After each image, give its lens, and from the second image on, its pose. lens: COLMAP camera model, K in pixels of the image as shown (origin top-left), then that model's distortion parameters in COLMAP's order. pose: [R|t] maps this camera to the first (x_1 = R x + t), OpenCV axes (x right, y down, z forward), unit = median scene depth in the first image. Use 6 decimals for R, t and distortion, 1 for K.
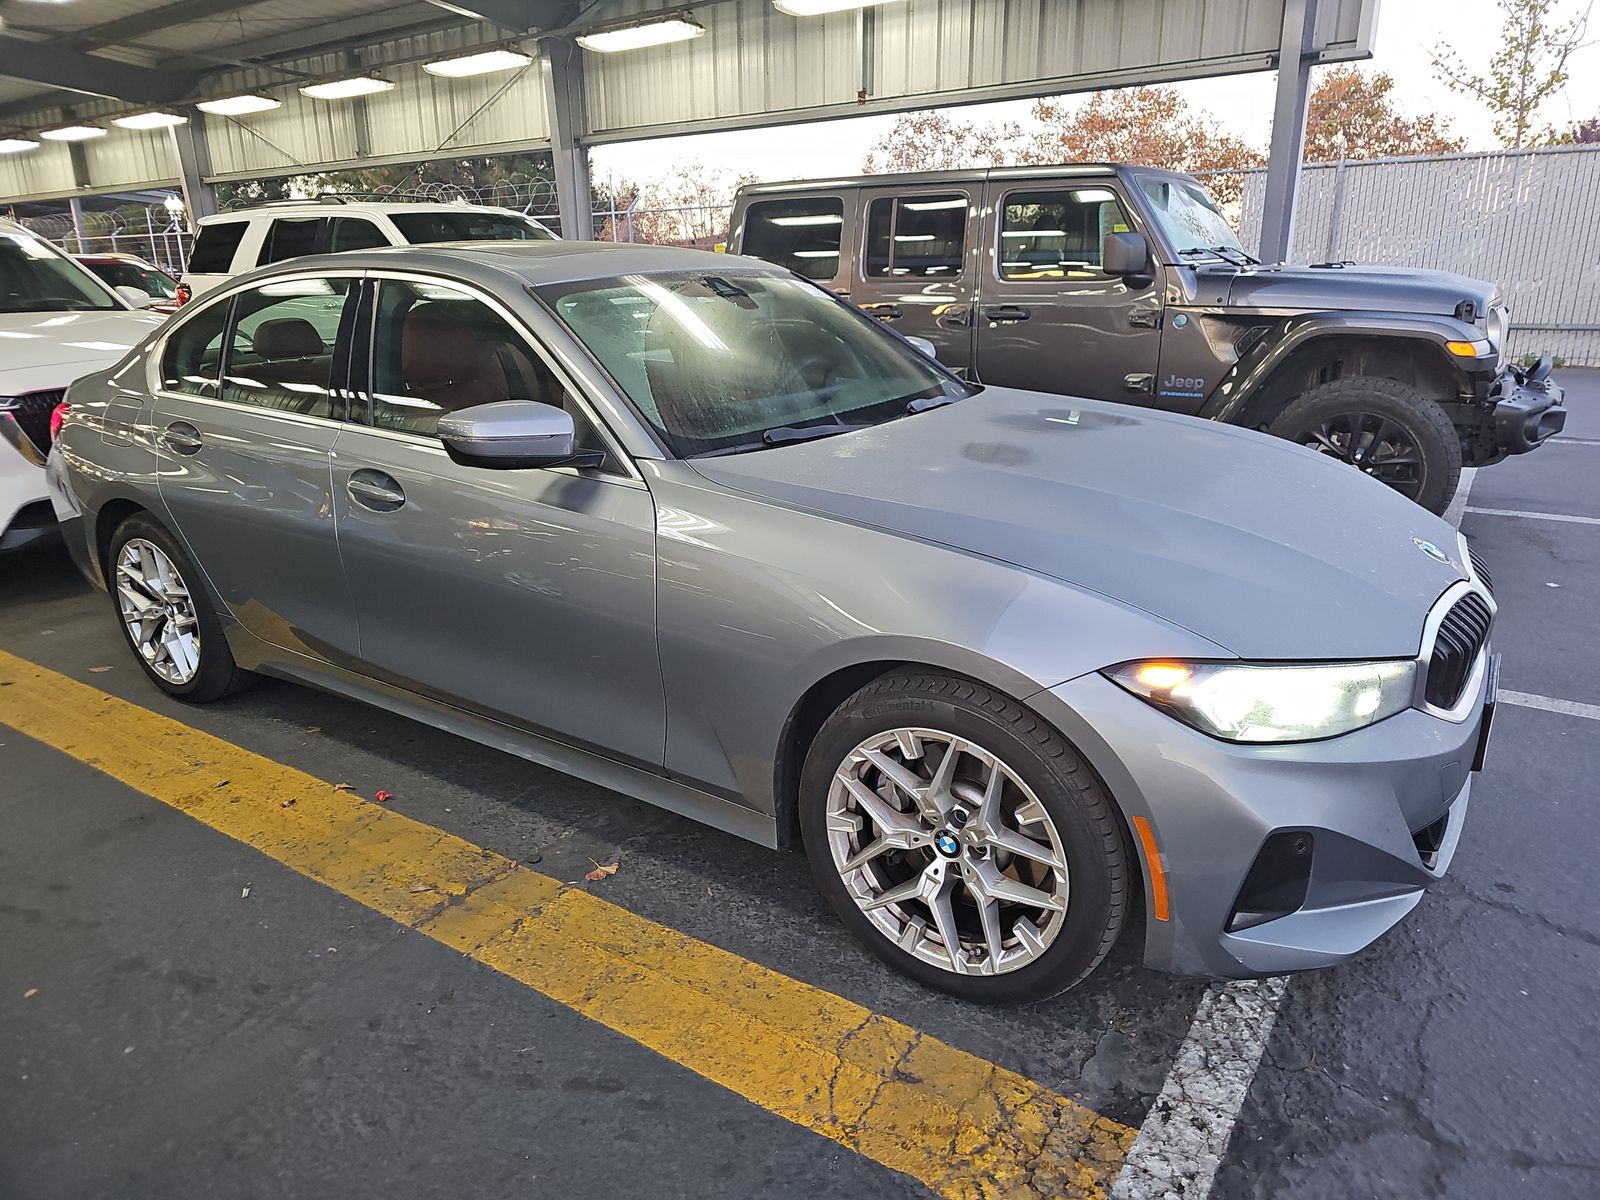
lens RADIAL K [[1068.7, 0, 804.1], [0, 1068.7, 598.6], [0, 0, 1]] dist [0.072686, -0.039476]
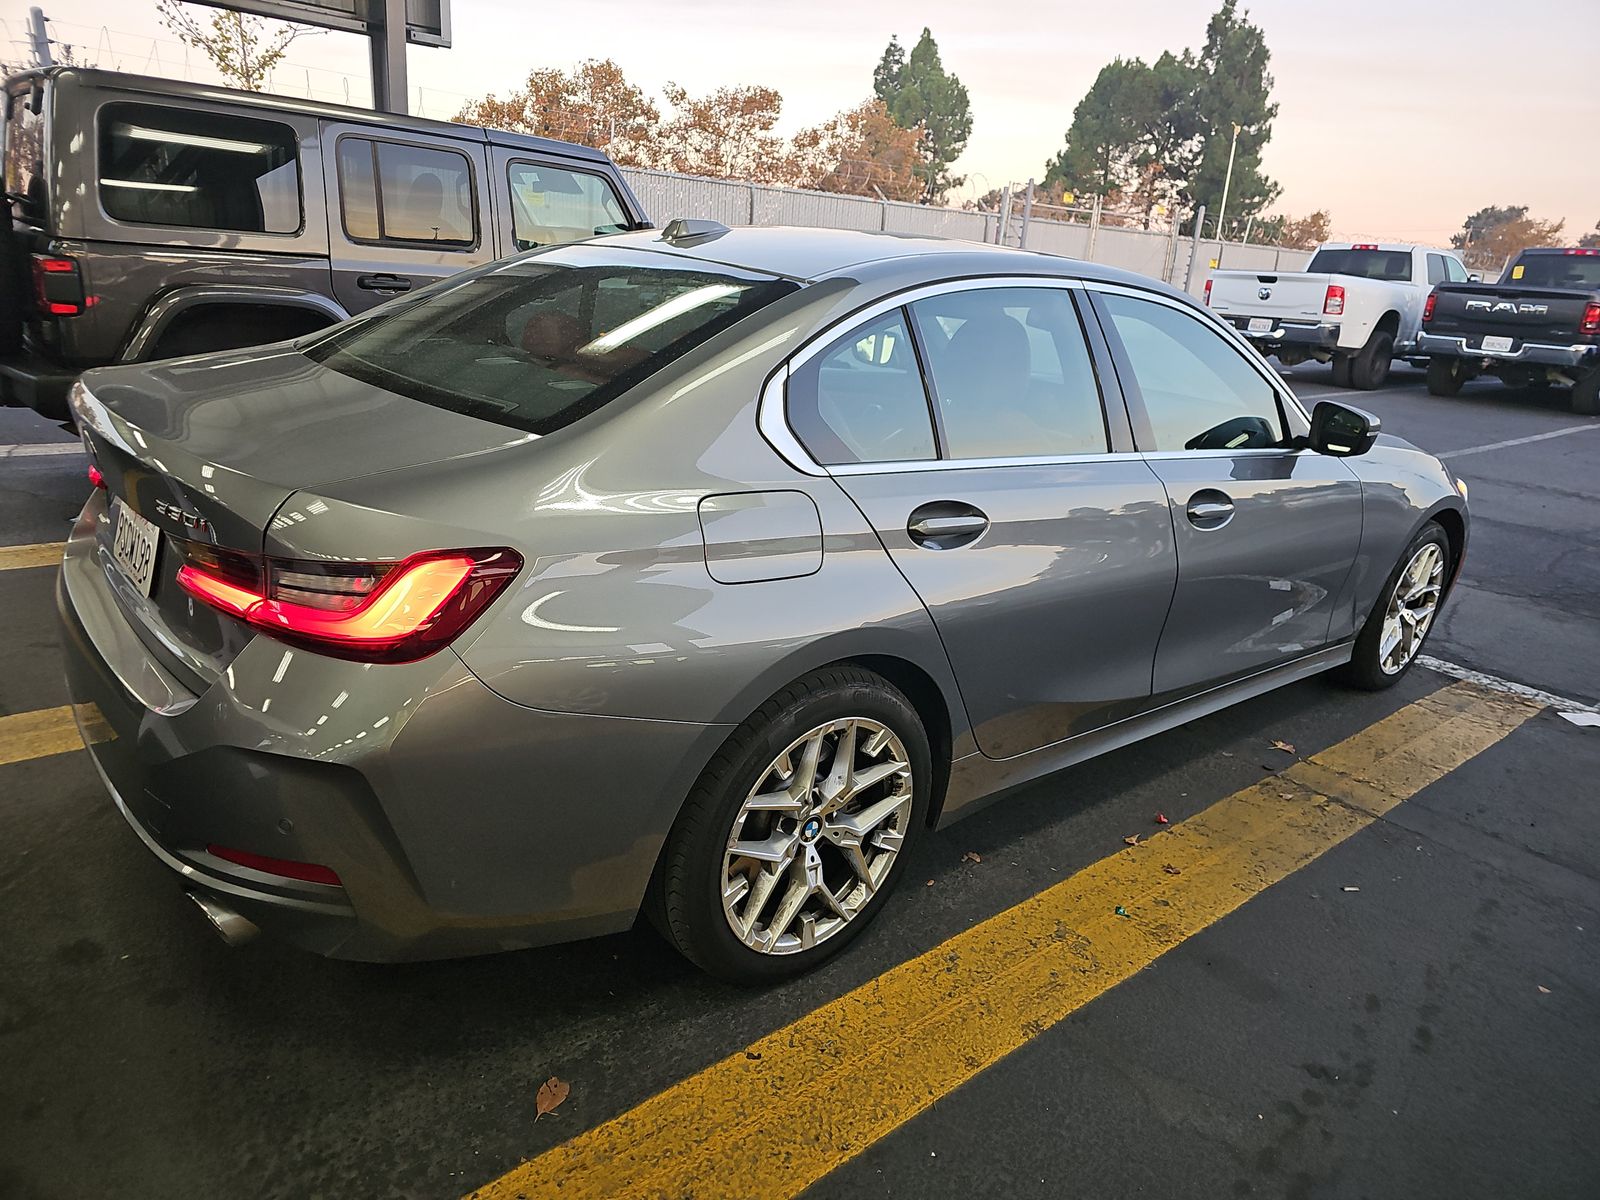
lens RADIAL K [[1068.7, 0, 804.1], [0, 1068.7, 598.6], [0, 0, 1]] dist [0.072686, -0.039476]
pose [[0.239762, -0.255707, 0.936551, -1.294360], [0.203539, 0.956490, 0.209044, -0.275846], [-0.949256, 0.140504, 0.281376, 0.964425]]
